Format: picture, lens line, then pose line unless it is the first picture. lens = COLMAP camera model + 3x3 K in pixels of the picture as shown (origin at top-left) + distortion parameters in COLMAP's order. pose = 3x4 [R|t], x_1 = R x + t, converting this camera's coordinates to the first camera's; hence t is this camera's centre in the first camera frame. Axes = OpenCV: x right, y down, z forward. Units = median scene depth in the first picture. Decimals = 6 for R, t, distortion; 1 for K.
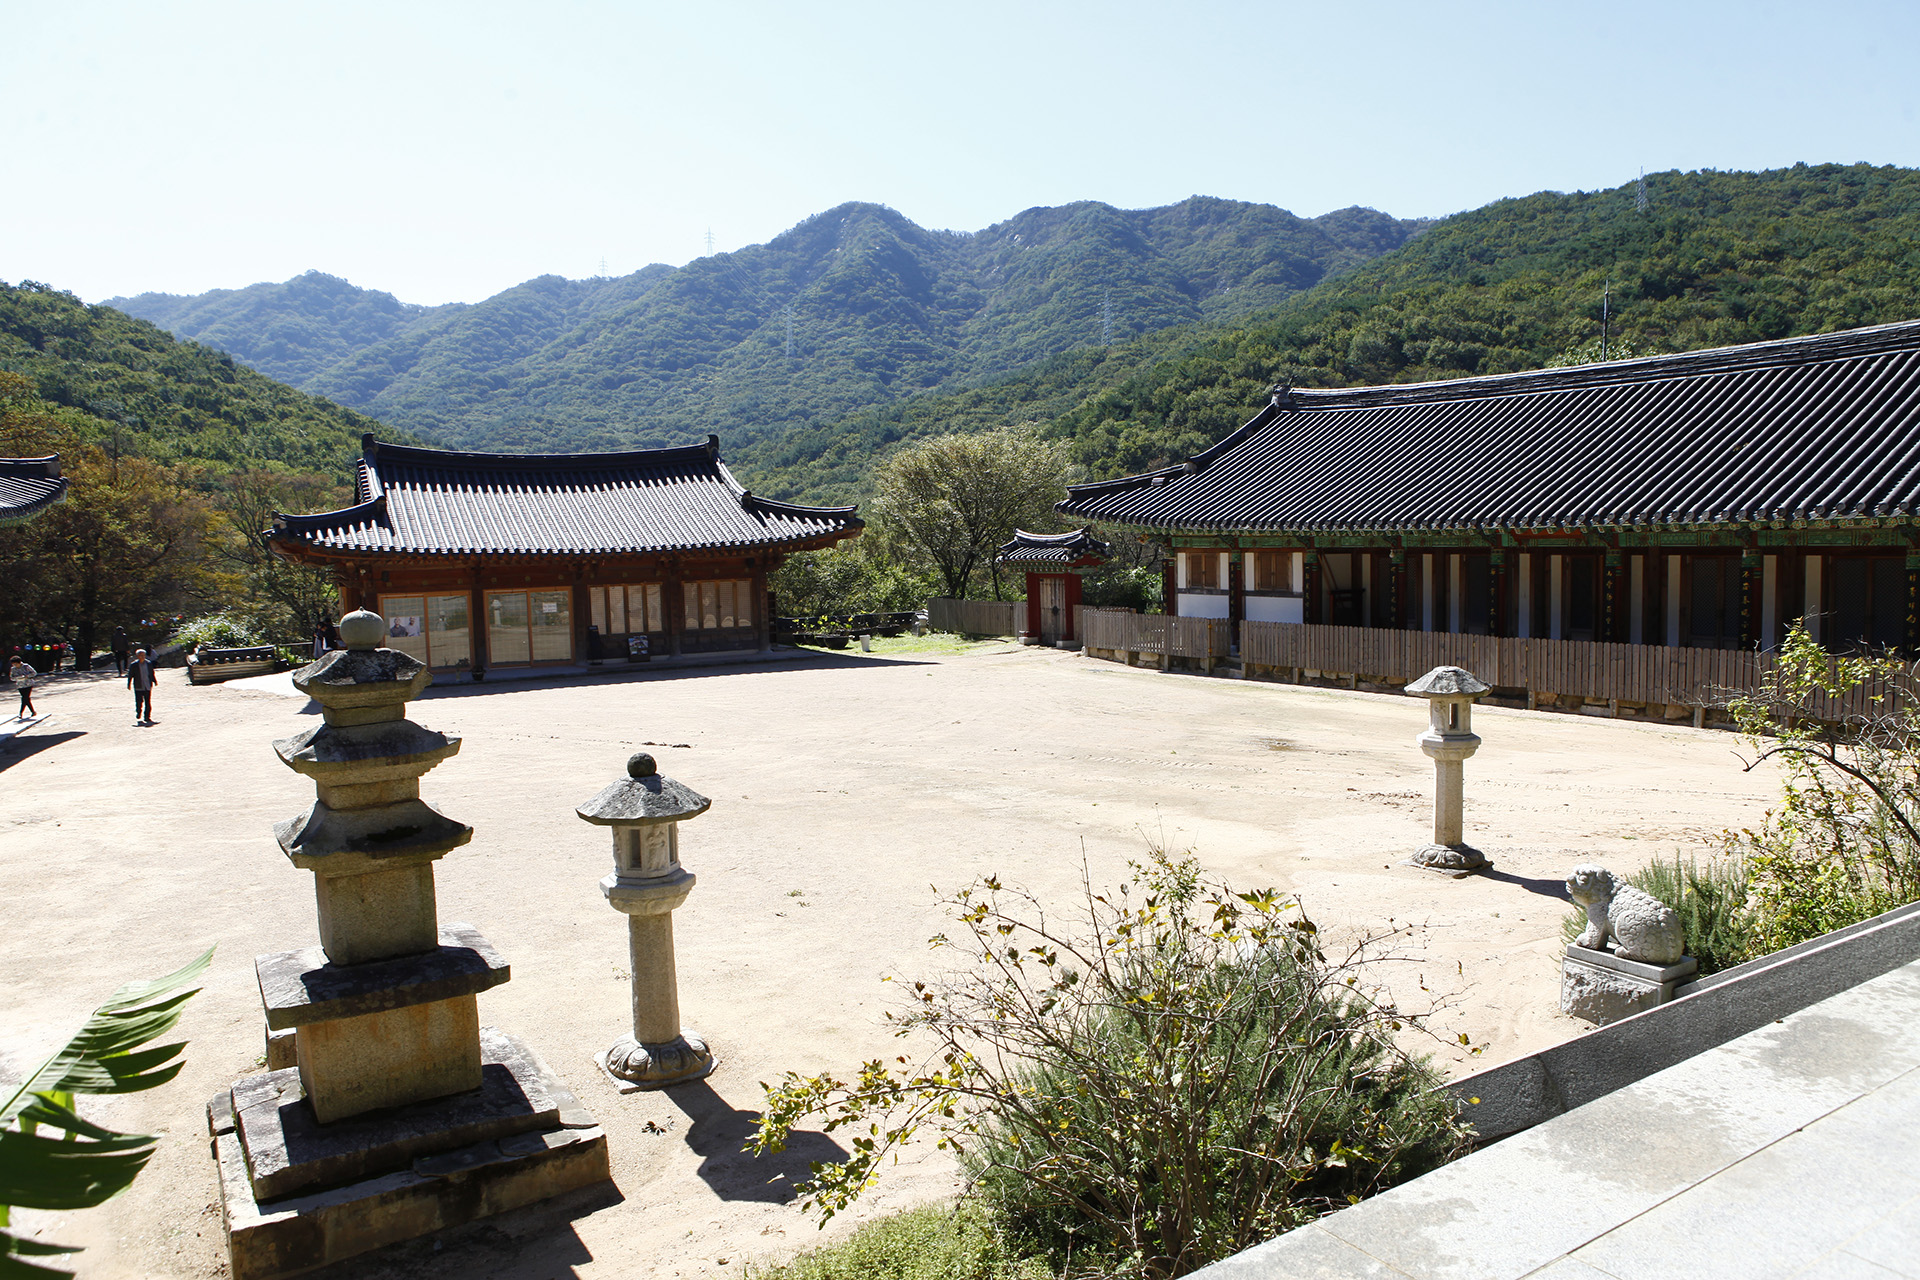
lens RADIAL K [[1353.8, 0, 960.0], [0, 1353.8, 640.0], [0, 0, 1]] dist [-0.078009, 0.002413]
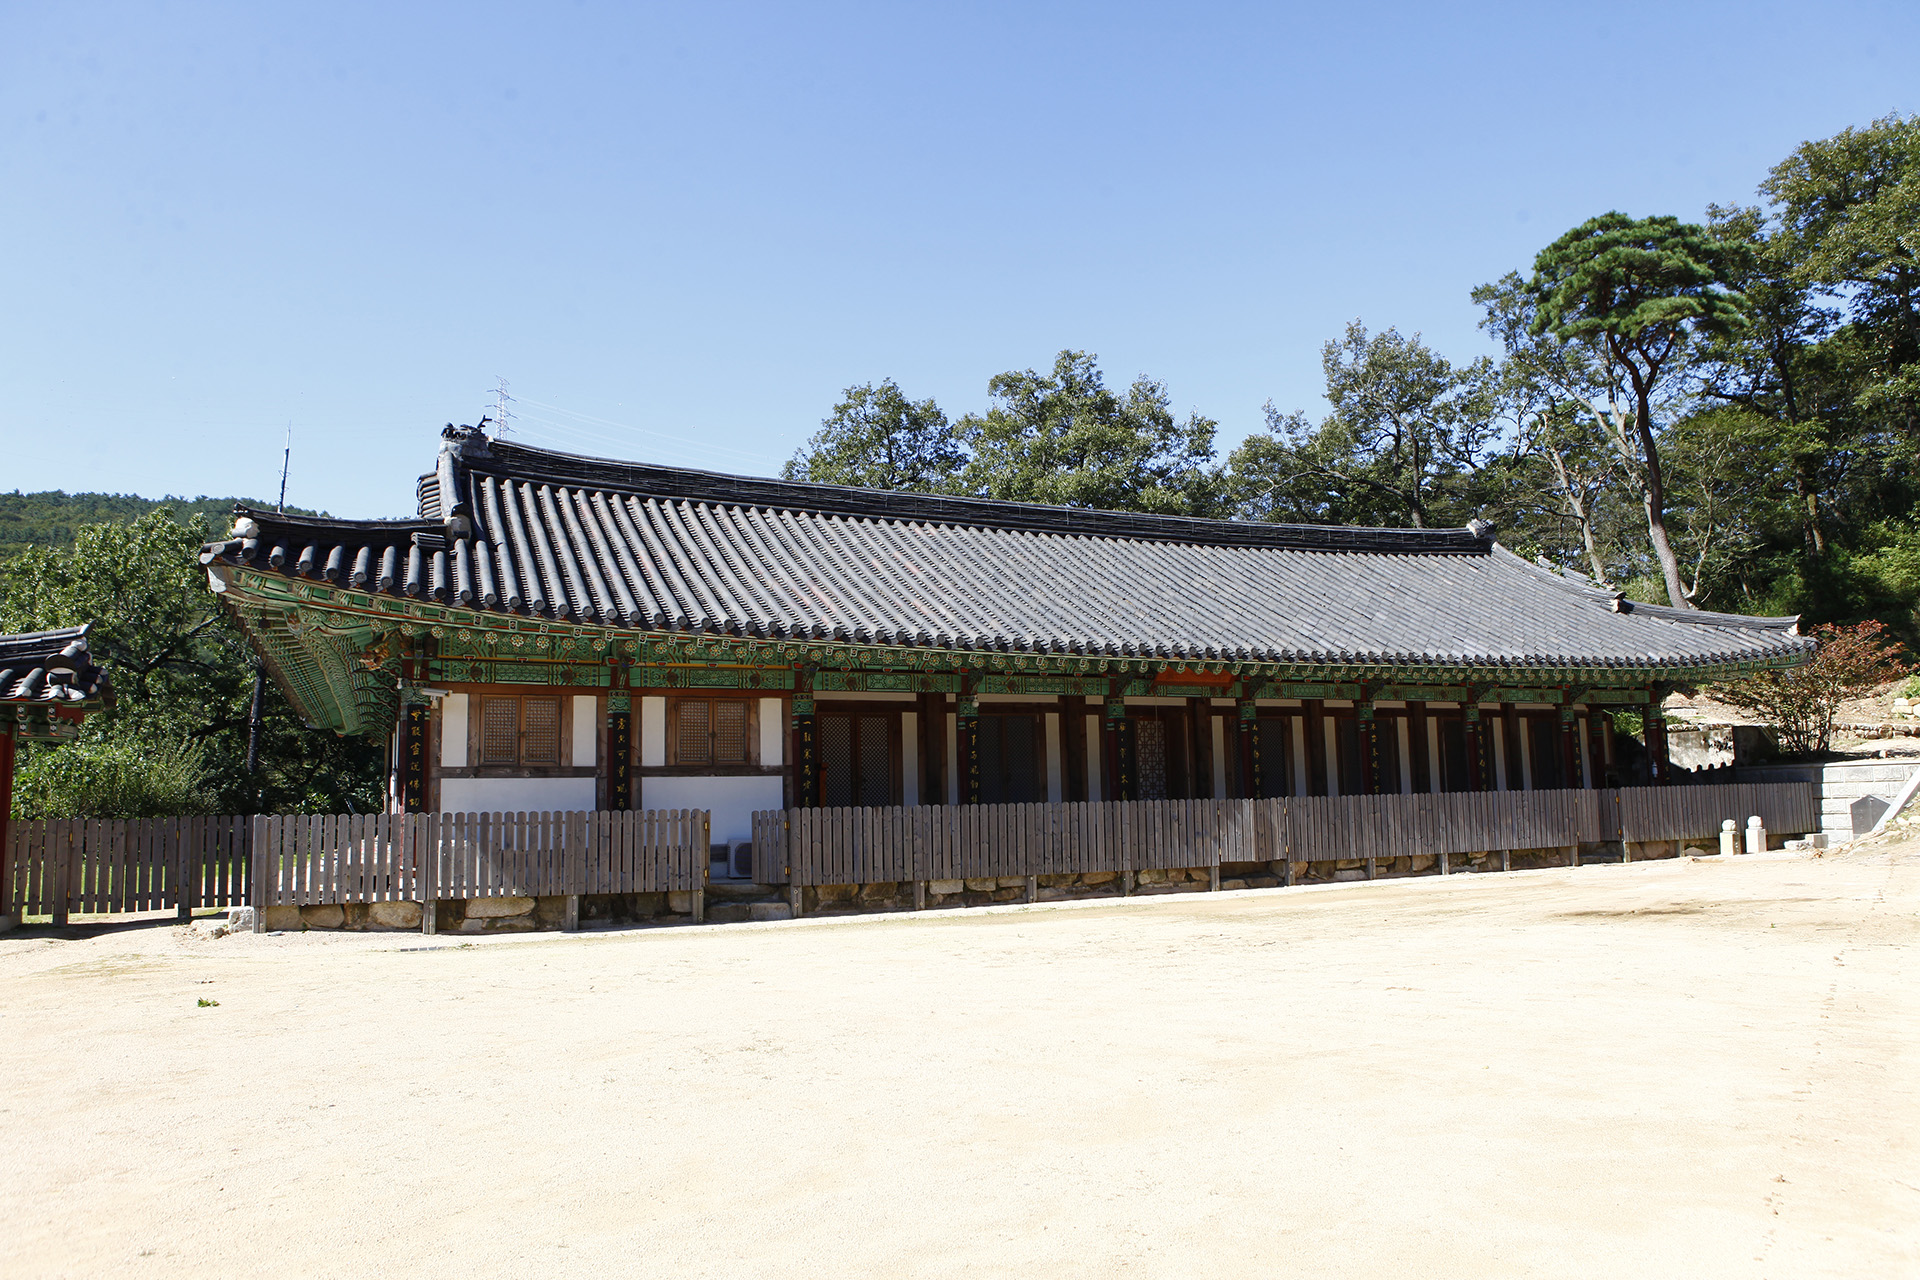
lens RADIAL K [[1353.8, 0, 960.0], [0, 1353.8, 640.0], [0, 0, 1]] dist [-0.078009, 0.002413]
pose [[0.241029, 0.037983, 0.969774, -0.330332], [0.068958, 0.996038, -0.056151, -0.050924], [-0.968065, 0.080408, 0.237455, 0.765793]]
